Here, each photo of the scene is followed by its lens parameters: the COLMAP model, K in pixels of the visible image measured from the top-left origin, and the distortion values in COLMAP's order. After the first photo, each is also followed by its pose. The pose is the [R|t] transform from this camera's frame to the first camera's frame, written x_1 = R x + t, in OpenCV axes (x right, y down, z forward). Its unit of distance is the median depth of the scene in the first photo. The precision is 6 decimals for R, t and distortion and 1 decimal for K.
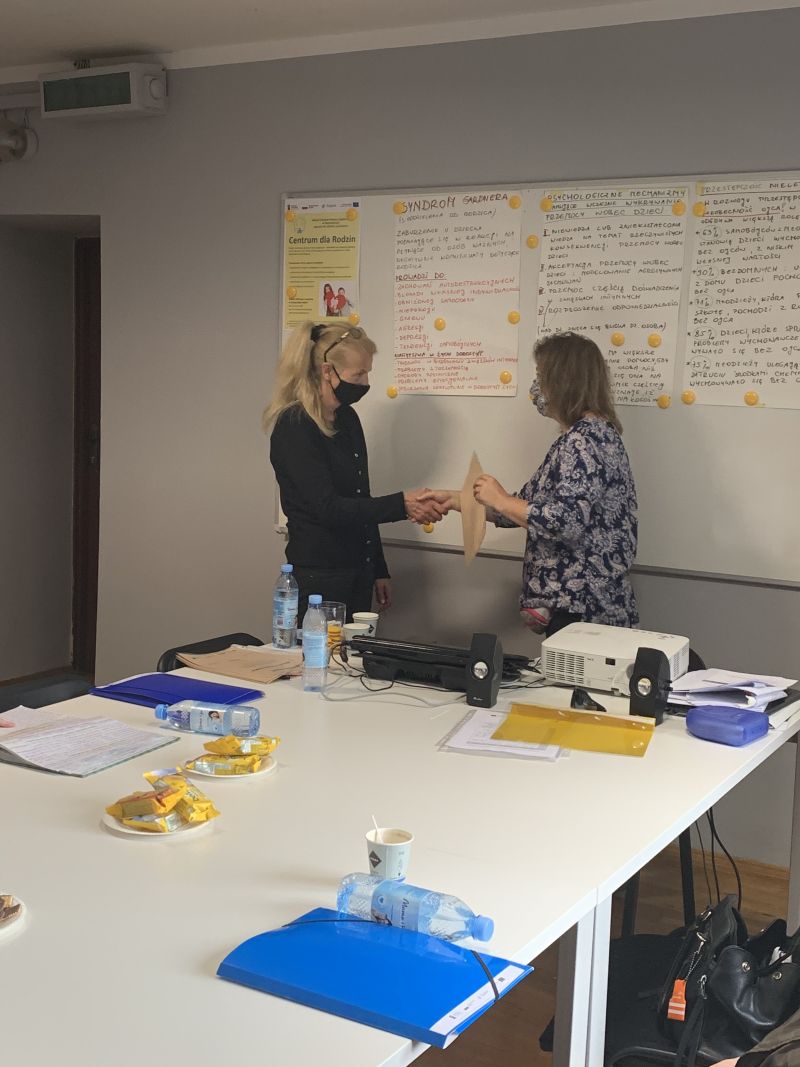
lens RADIAL K [[1350.3, 0, 417.2], [0, 1350.3, 530.1], [0, 0, 1]] dist [0.215493, -0.749595]
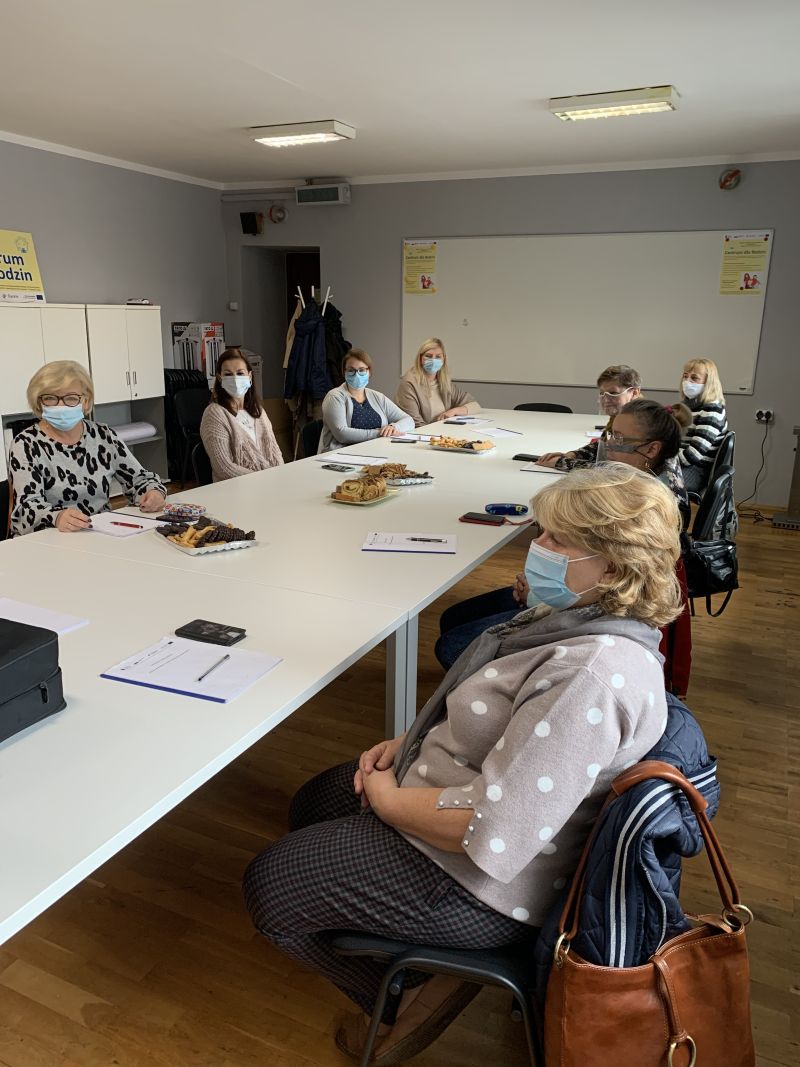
lens RADIAL K [[812.2, 0, 399.8], [0, 812.2, 525.3], [0, 0, 1]] dist [0.005521, -0.002762]
pose [[0.996919, -0.034432, 0.070469, -0.325636], [0.024108, 0.989511, 0.142434, 0.085207], [-0.074635, -0.140297, 0.987293, -0.762682]]
